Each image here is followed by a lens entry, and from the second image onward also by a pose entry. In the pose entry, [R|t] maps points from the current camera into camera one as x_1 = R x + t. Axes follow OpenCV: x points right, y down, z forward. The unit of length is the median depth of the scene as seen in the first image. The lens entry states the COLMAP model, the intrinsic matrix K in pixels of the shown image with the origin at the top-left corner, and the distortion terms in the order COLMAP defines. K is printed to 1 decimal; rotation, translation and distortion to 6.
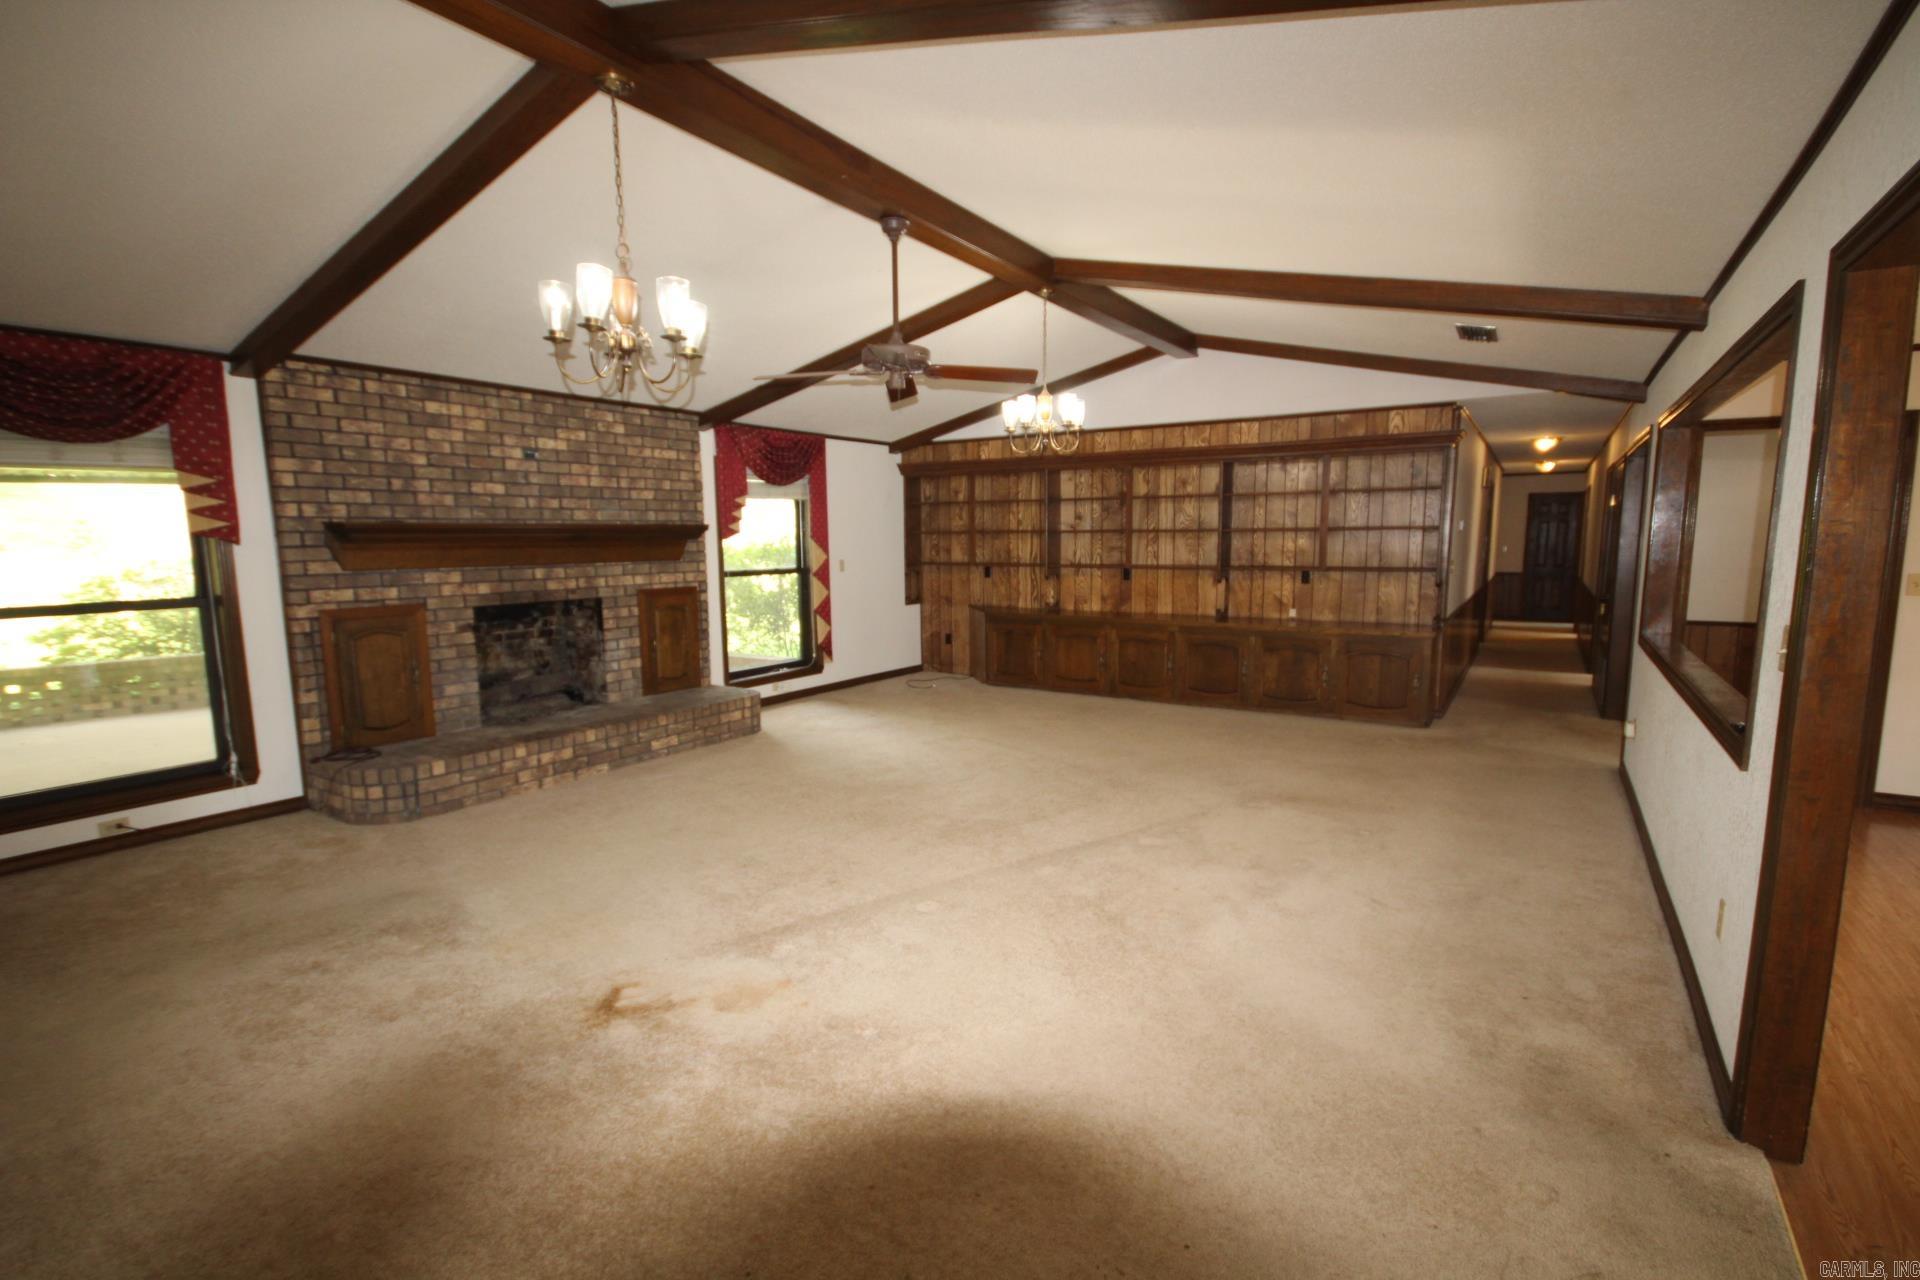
lens RADIAL K [[883.7, 0, 955.2], [0, 883.7, 653.3], [0, 0, 1]] dist [-0.009356, 0.000007]
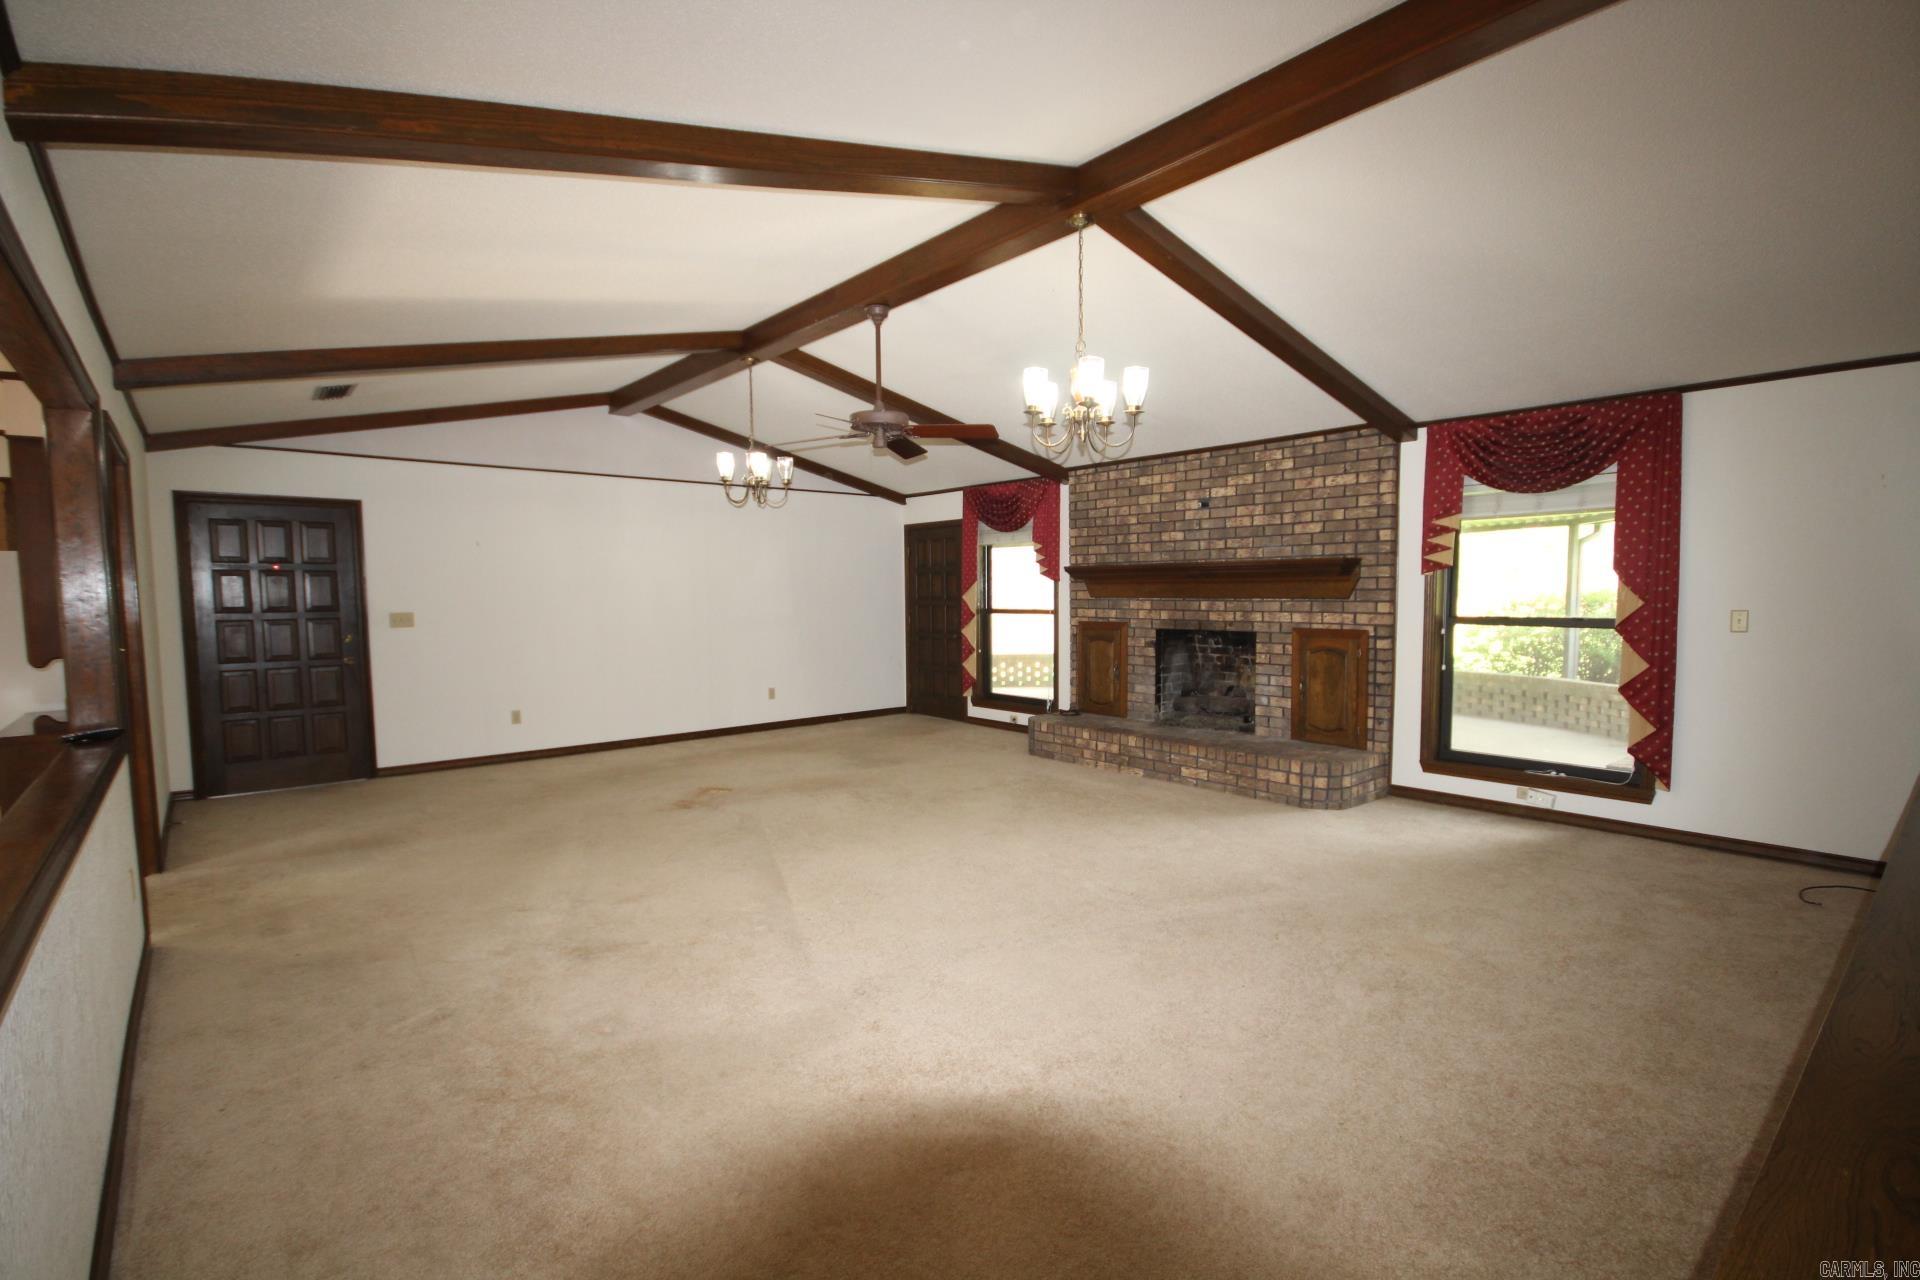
lens RADIAL K [[883.7, 0, 943.6], [0, 883.7, 646.5], [0, 0, 1]] dist [-0.009356, 0.000007]
pose [[-0.299329, 0.075963, -0.951121, 0.751619], [-0.111573, 0.987201, 0.113957, -0.133858], [0.947604, 0.140230, -0.287022, 1.035441]]
